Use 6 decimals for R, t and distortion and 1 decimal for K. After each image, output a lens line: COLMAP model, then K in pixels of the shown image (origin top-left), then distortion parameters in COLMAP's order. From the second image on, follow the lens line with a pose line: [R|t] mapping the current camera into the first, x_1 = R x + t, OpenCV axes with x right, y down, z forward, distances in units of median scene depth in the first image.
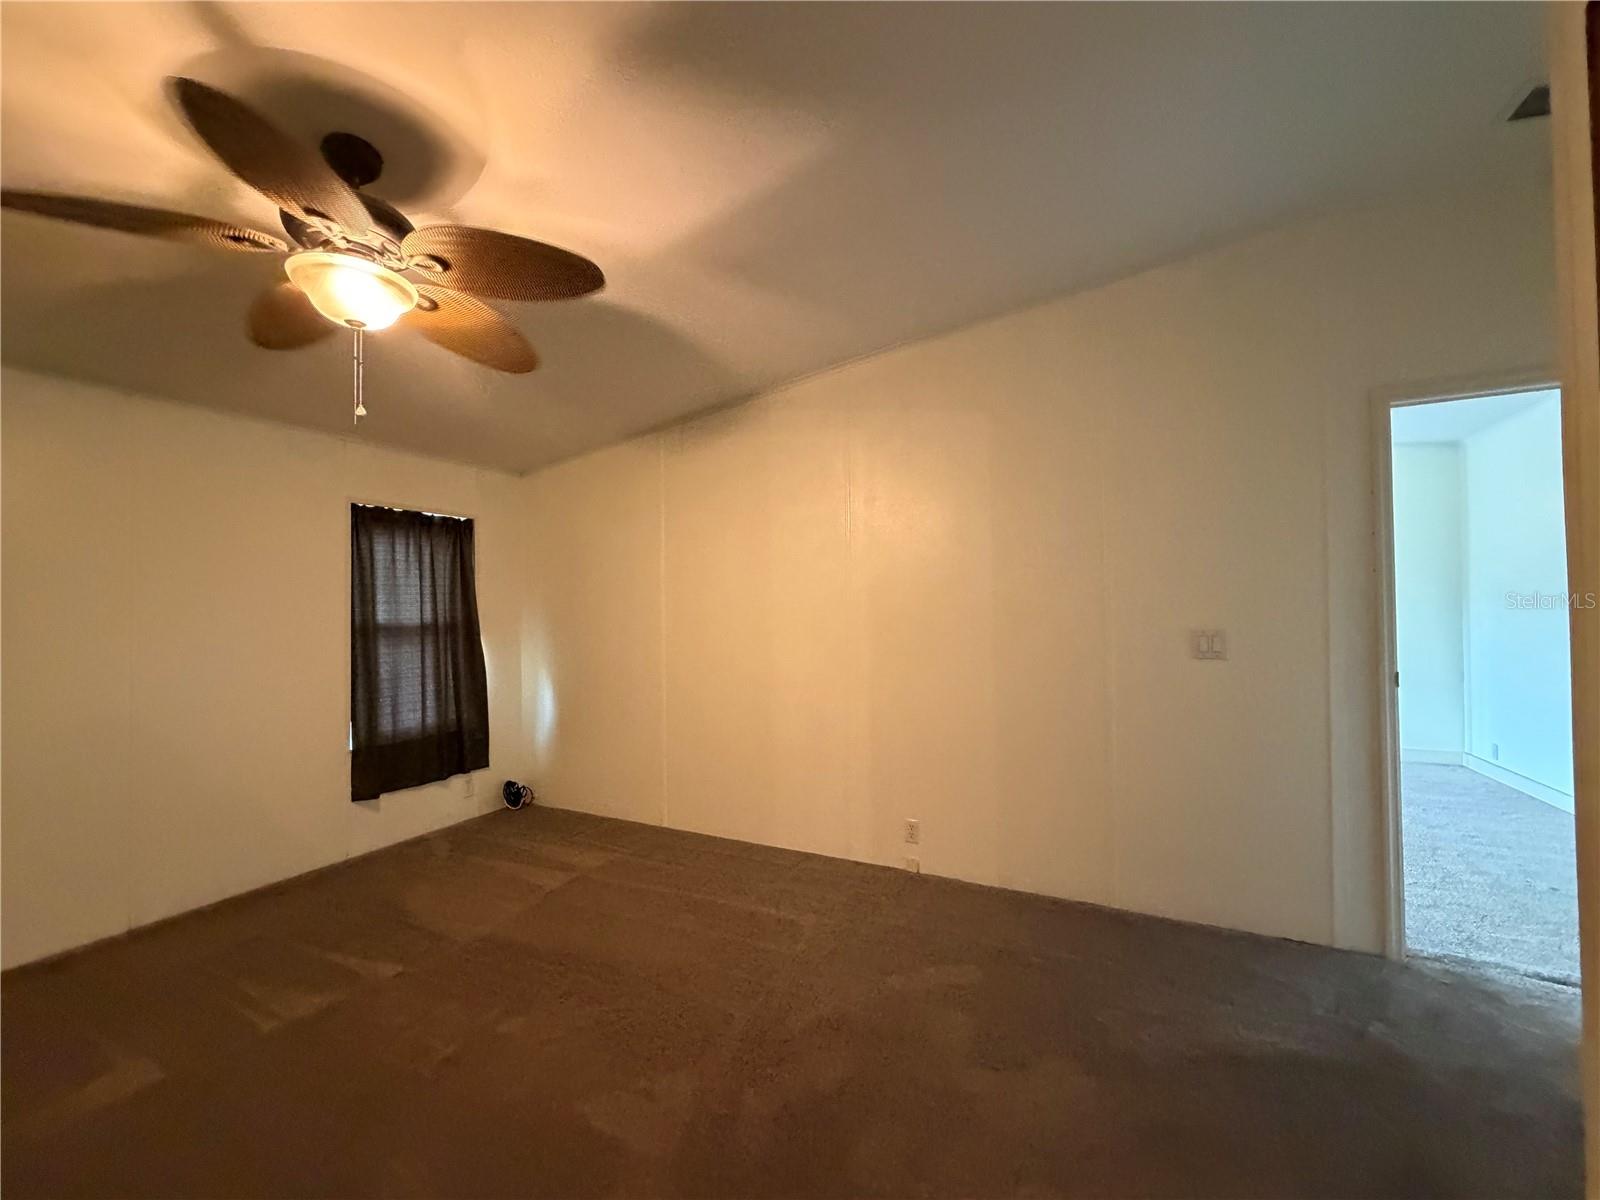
lens RADIAL K [[639.2, 0, 800.0], [0, 639.2, 600.0], [0, 0, 1]] dist [0.000837, 0.000480]
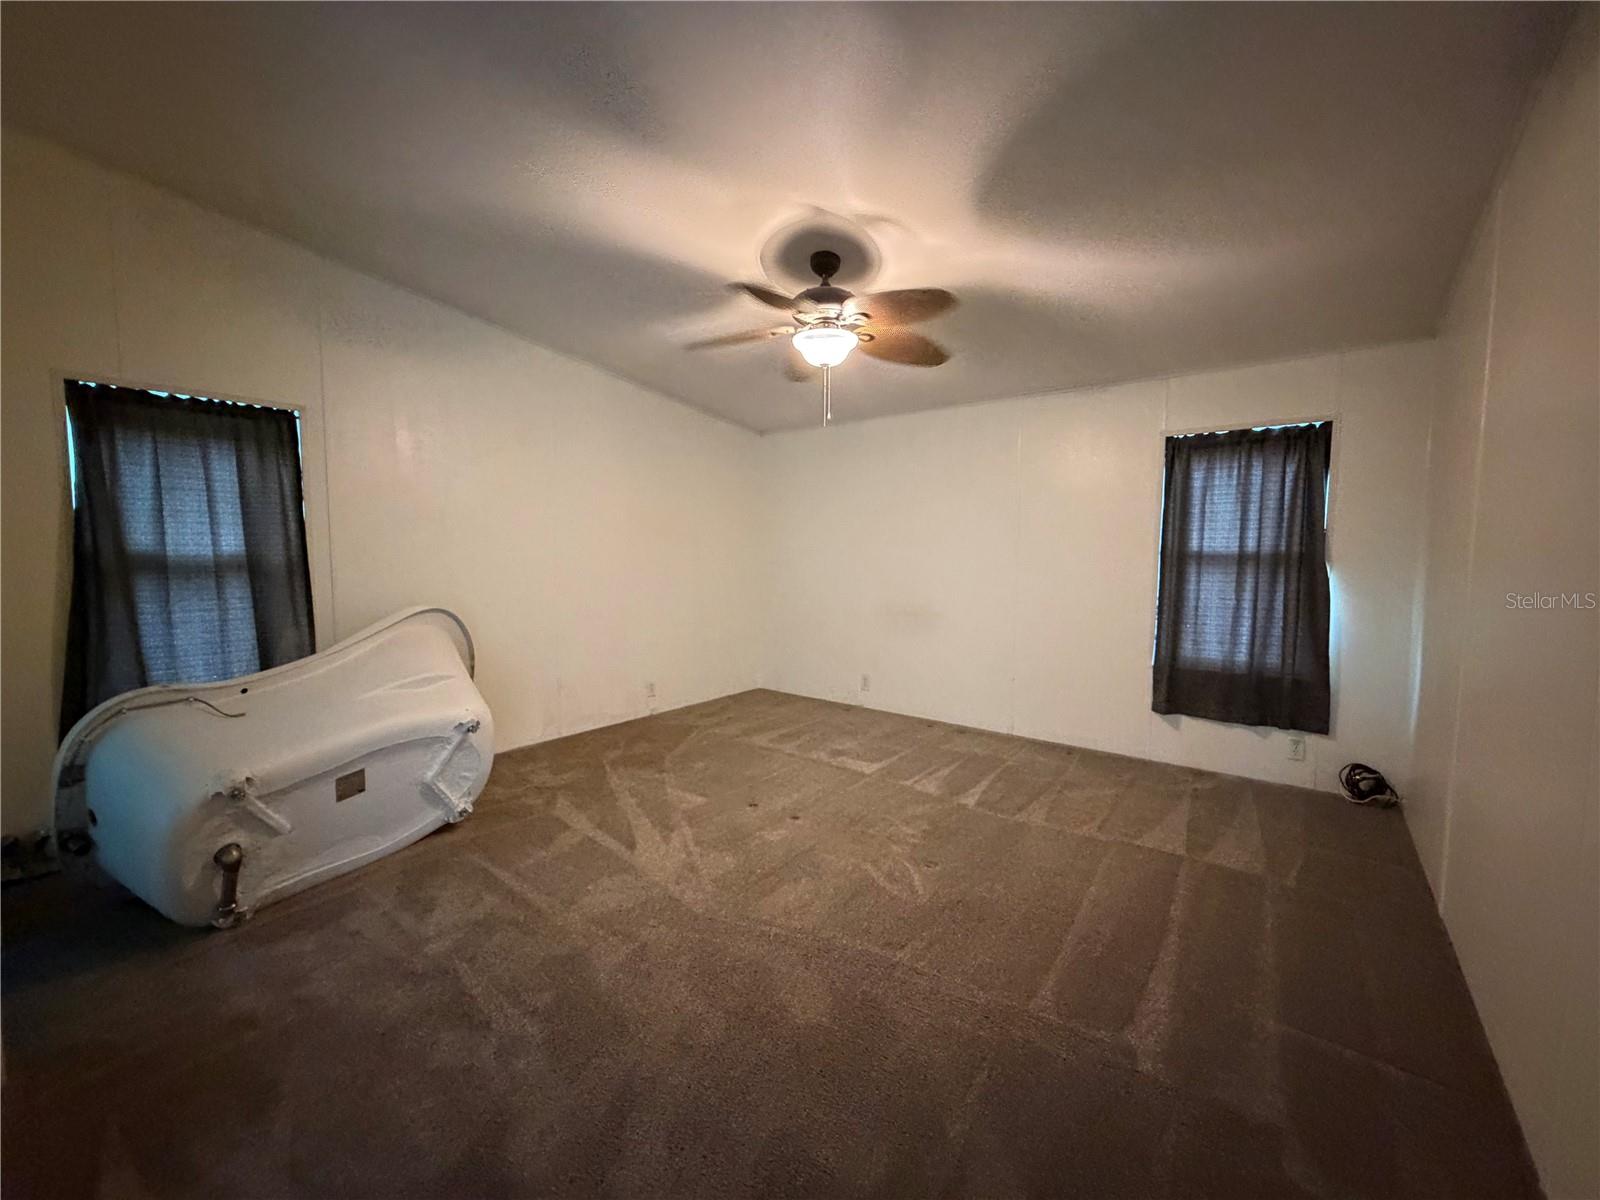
lens RADIAL K [[639.2, 0, 800.0], [0, 639.2, 600.0], [0, 0, 1]] dist [0.000837, 0.000480]
pose [[-0.198637, 0.085446, -0.976341, 0.446982], [0.010774, 0.996322, 0.085003, 0.020661], [0.980014, 0.006366, -0.198827, 0.567607]]
